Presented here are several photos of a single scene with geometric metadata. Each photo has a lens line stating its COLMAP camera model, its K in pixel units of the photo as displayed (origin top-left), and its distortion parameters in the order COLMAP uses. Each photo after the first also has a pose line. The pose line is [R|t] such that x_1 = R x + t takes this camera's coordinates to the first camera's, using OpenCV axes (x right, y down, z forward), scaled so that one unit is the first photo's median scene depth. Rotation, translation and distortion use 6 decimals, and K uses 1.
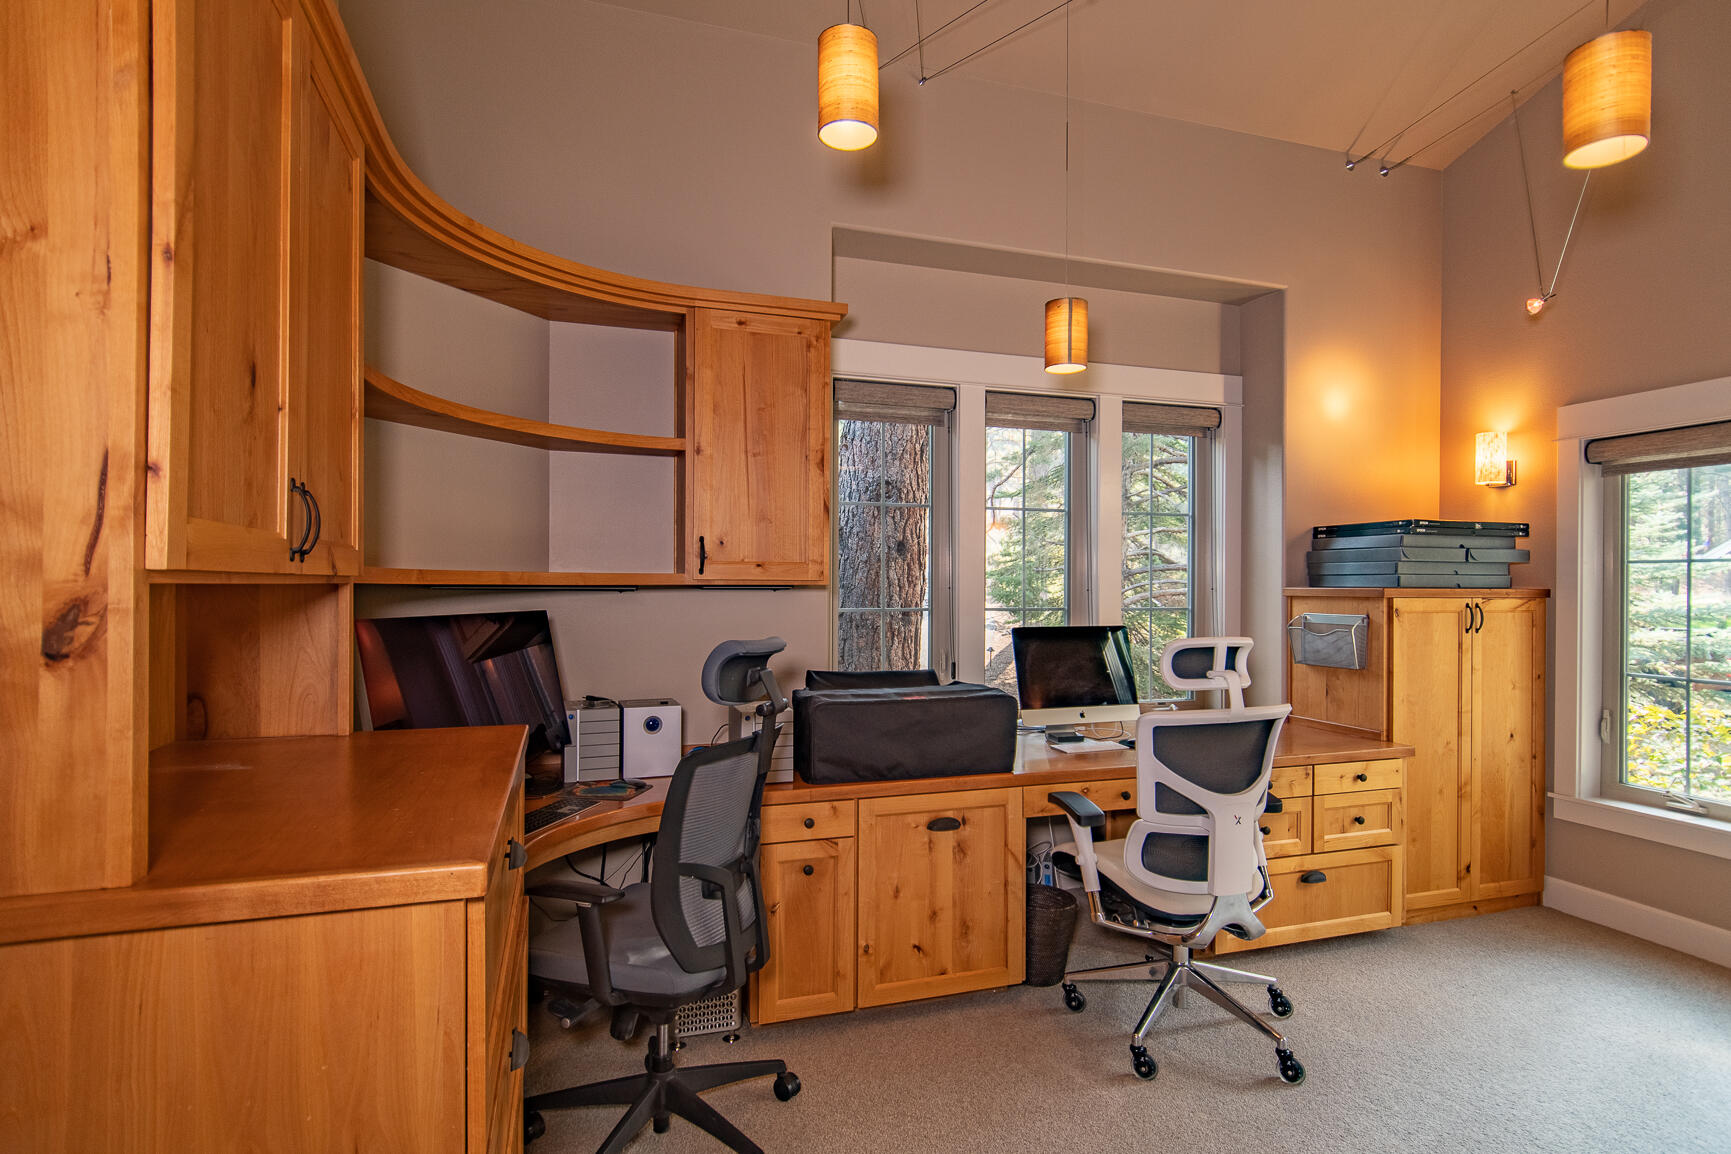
lens RADIAL K [[911.2, 0, 860.1], [0, 911.2, 583.0], [0, 0, 1]] dist [0.010289, -0.007674]
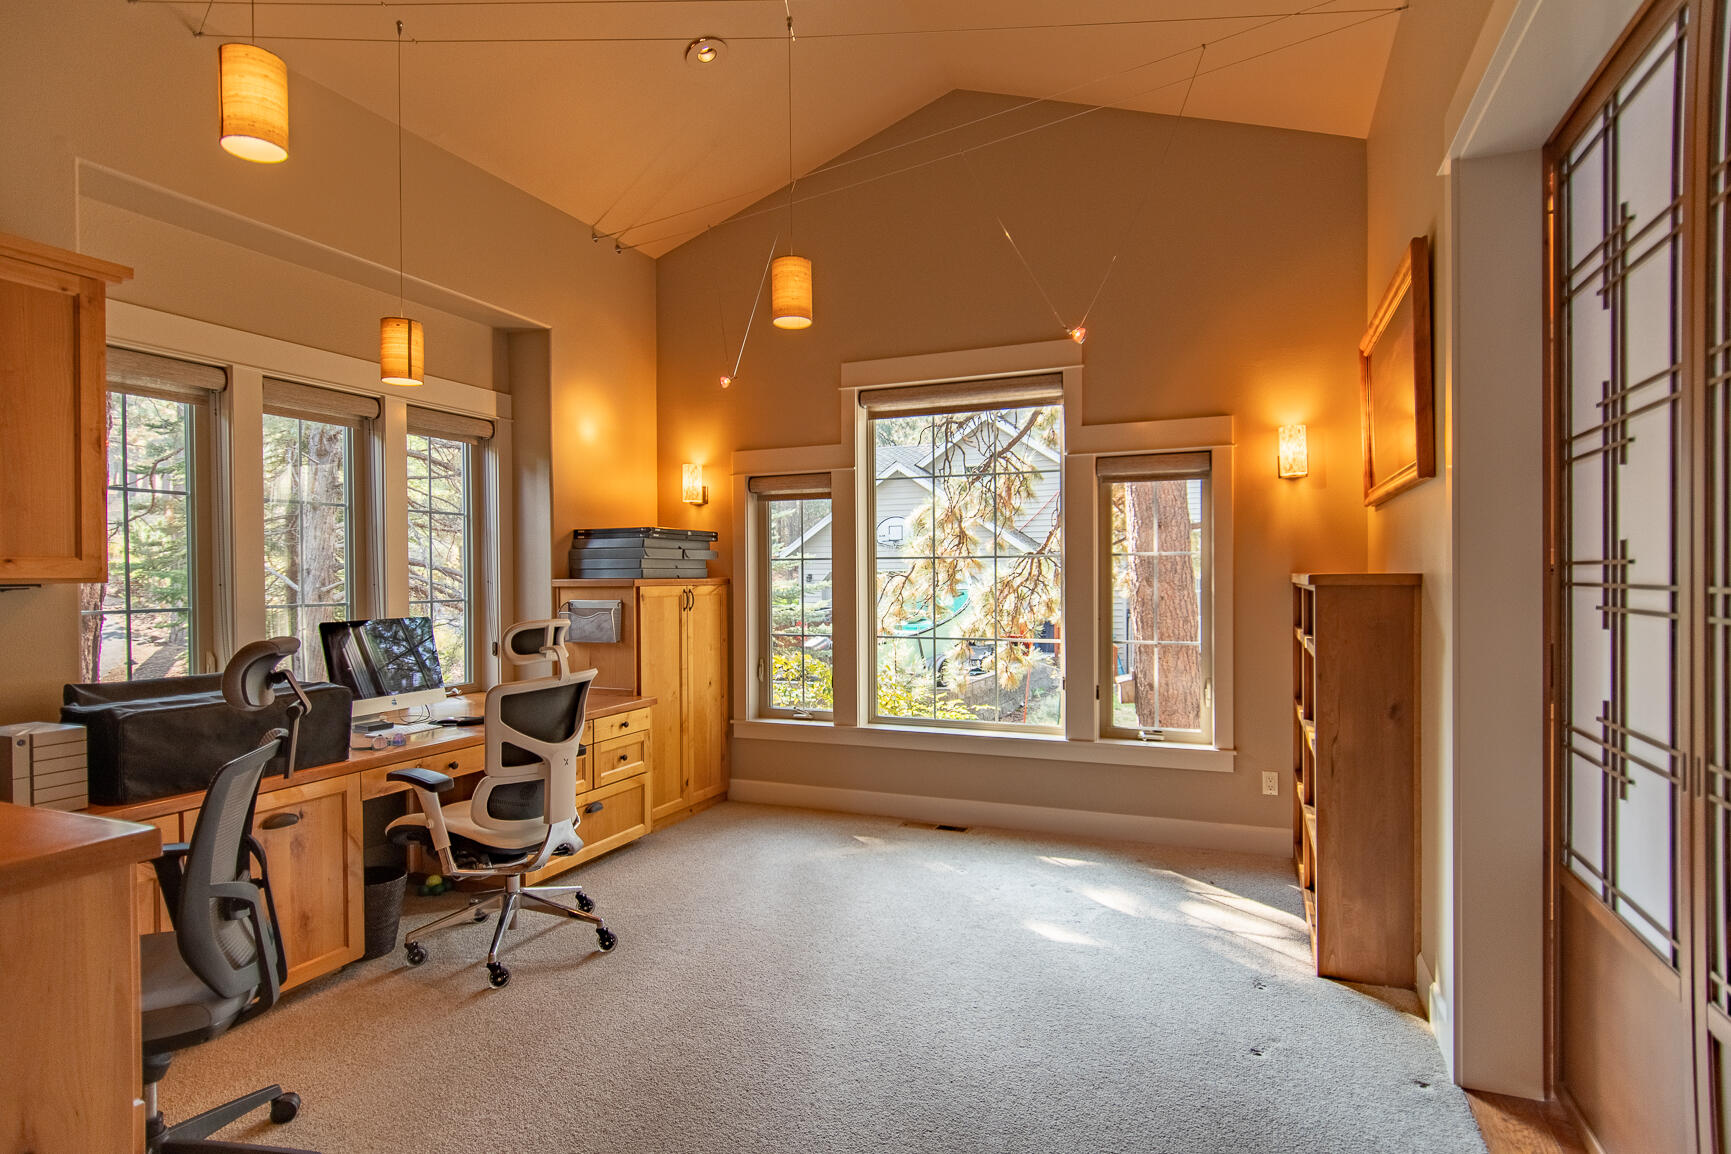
lens RADIAL K [[911.2, 0, 868.0], [0, 911.2, 576.5], [0, 0, 1]] dist [0.010289, -0.007674]
pose [[0.662556, -0.009823, 0.748948, -0.186762], [0.008883, 0.999947, 0.005256, -0.002193], [-0.748960, 0.003171, 0.662608, -0.117474]]
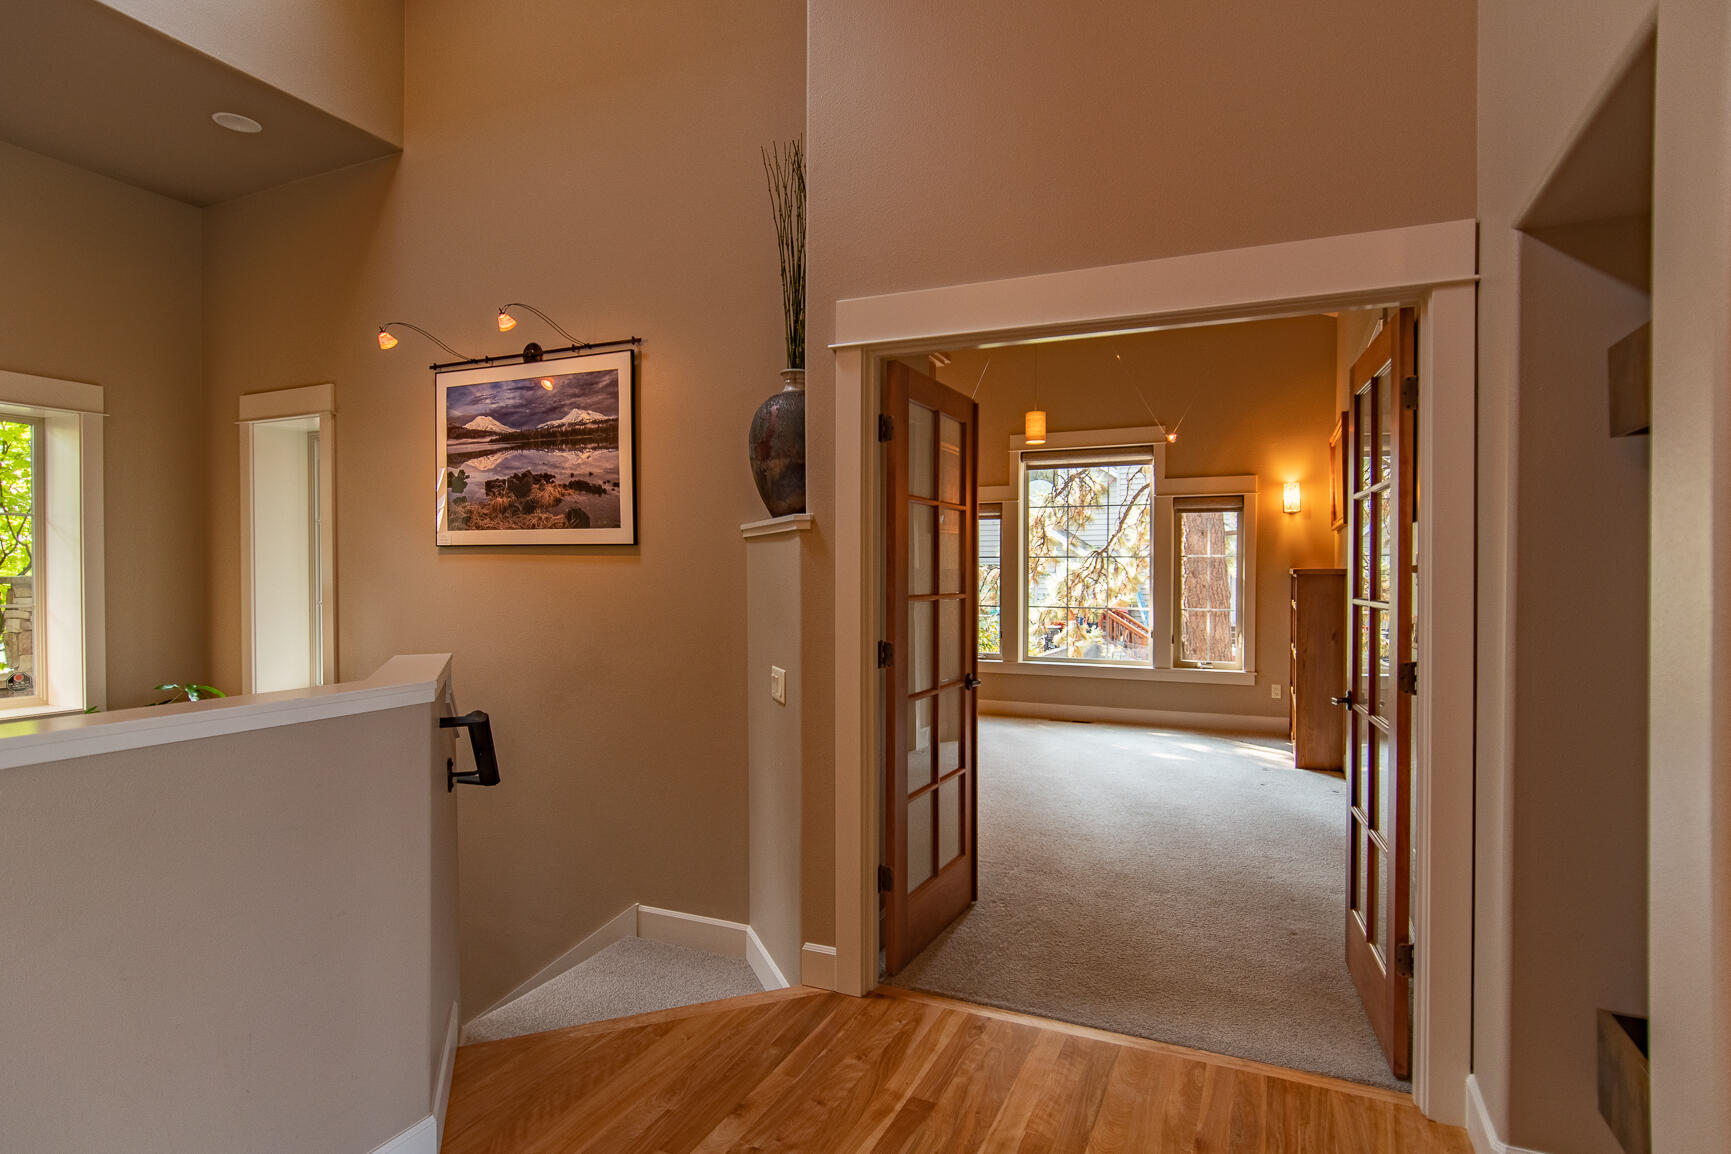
lens RADIAL K [[911.2, 0, 873.1], [0, 911.2, 574.5], [0, 0, 1]] dist [0.010289, -0.007674]
pose [[0.675554, -0.009292, 0.737252, -1.119026], [0.001646, 0.999937, 0.011095, -0.006303], [-0.737308, -0.006282, 0.675527, -0.453603]]
